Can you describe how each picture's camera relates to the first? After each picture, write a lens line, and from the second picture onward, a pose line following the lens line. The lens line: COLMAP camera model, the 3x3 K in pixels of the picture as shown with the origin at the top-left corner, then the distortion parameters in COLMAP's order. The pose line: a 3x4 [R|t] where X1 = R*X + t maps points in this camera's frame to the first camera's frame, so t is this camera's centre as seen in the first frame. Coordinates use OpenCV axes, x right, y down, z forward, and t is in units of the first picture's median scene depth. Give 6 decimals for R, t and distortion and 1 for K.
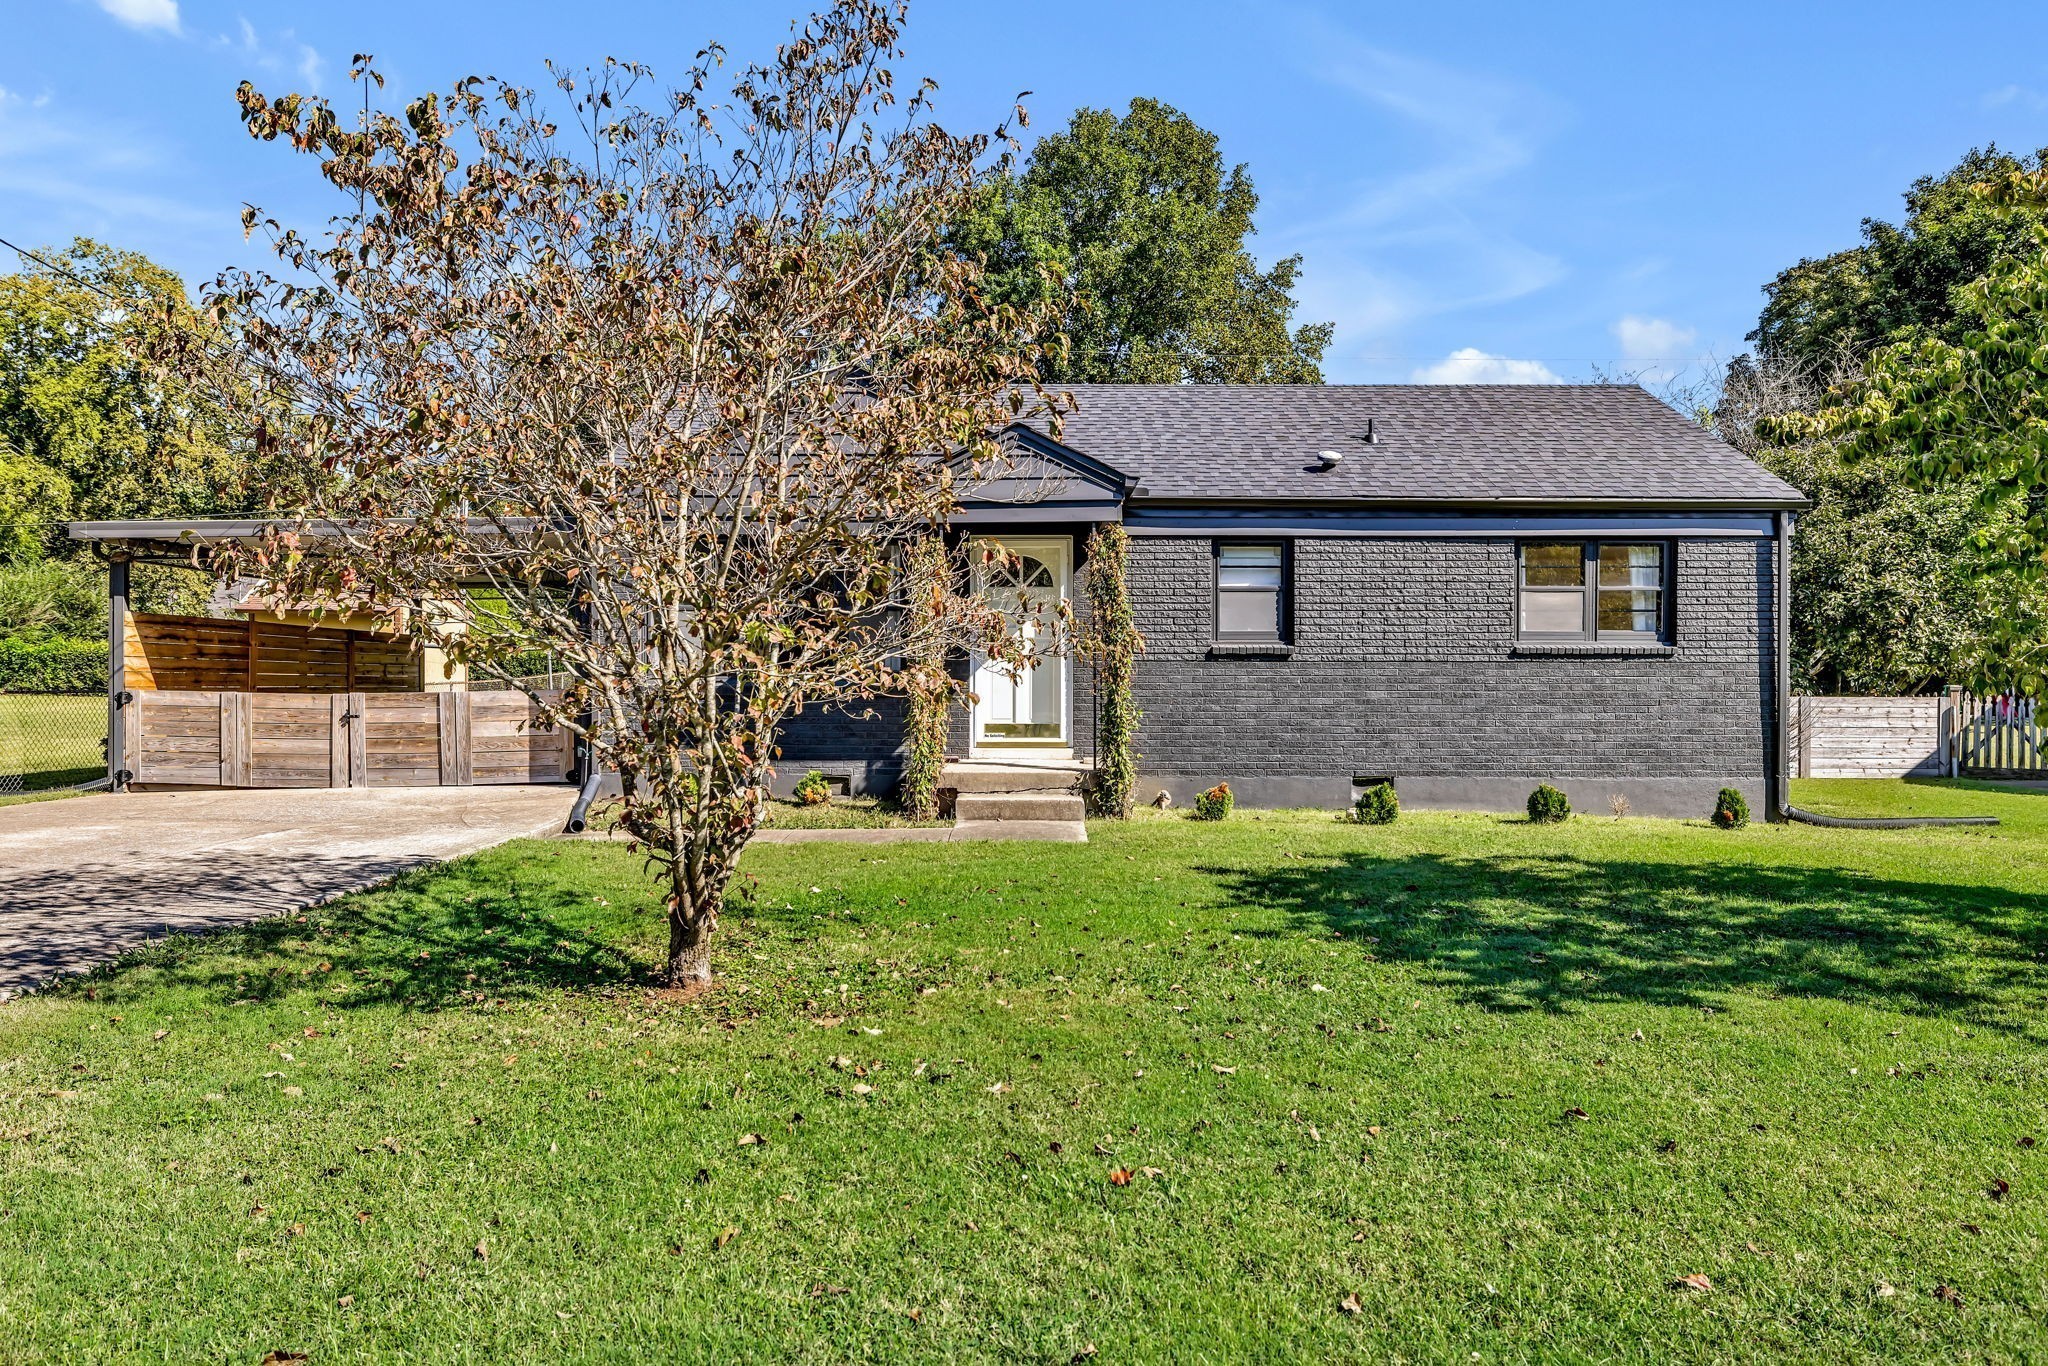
lens RADIAL K [[1301.2, 0, 997.2], [0, 1301.2, 684.4], [0, 0, 1]] dist [-0.005675, -0.001317]
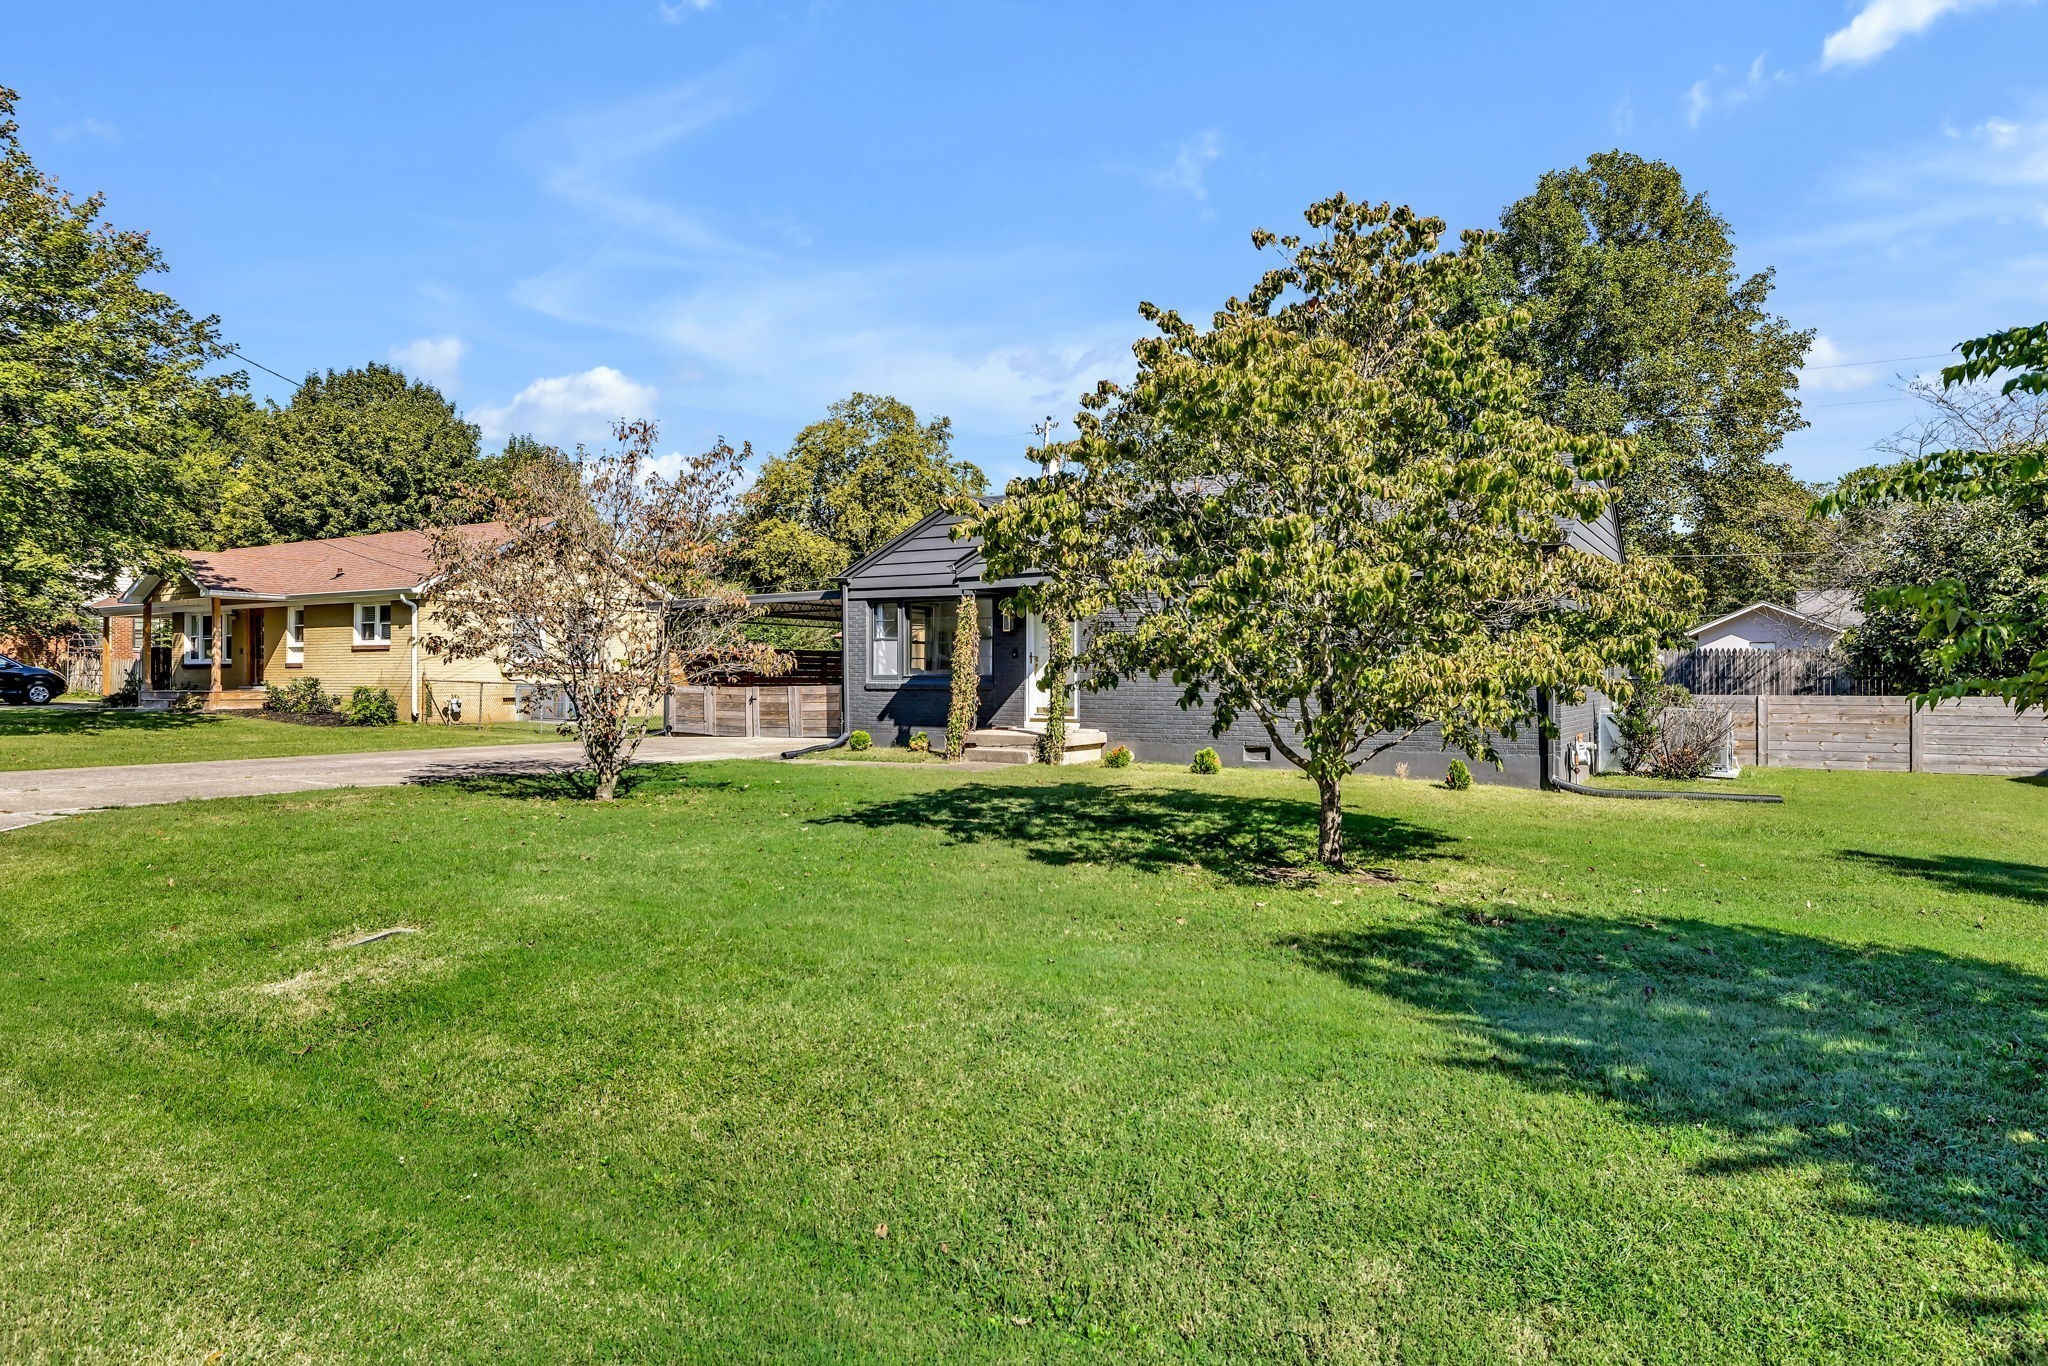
lens RADIAL K [[1071.6, 0, 1026.1], [0, 1071.6, 678.0], [0, 0, 1]] dist [-0.000027, 0.000349]
pose [[0.877602, -0.000298, -0.479390, 0.636975], [-0.001022, 0.999996, -0.002493, -0.003008], [0.479389, 0.002678, 0.877599, -0.193293]]
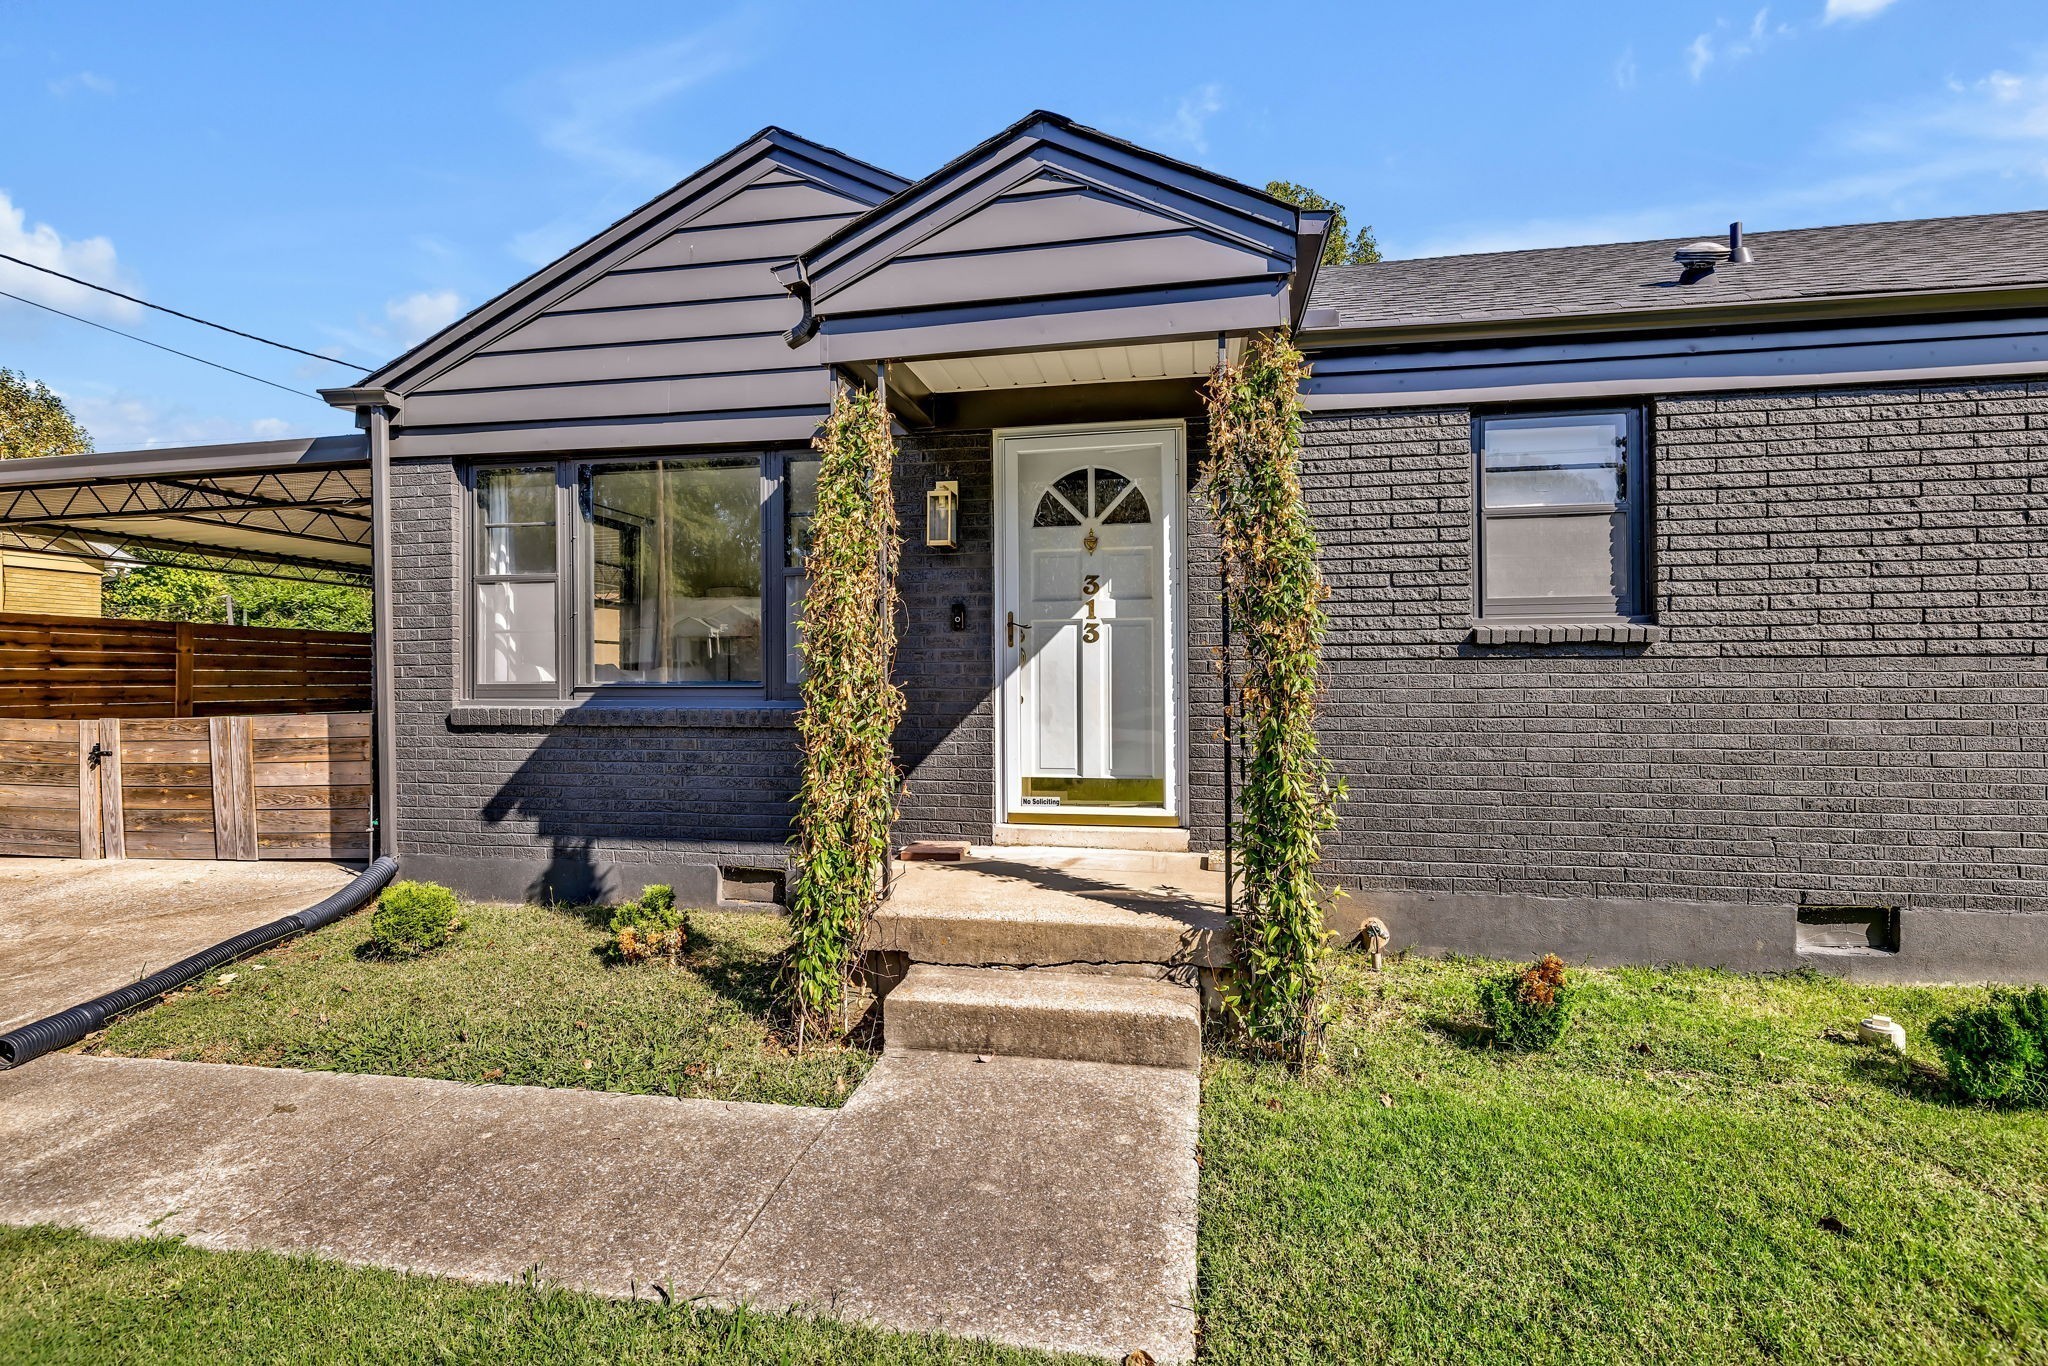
lens RADIAL K [[951.9, 0, 1016.8], [0, 951.9, 675.4], [0, 0, 1]] dist [-0.000932, 0.000661]
pose [[0.988067, -0.007006, -0.153868, 0.049838], [0.006346, 0.999968, -0.004782, -0.011018], [0.153896, 0.003749, 0.988080, 0.618483]]
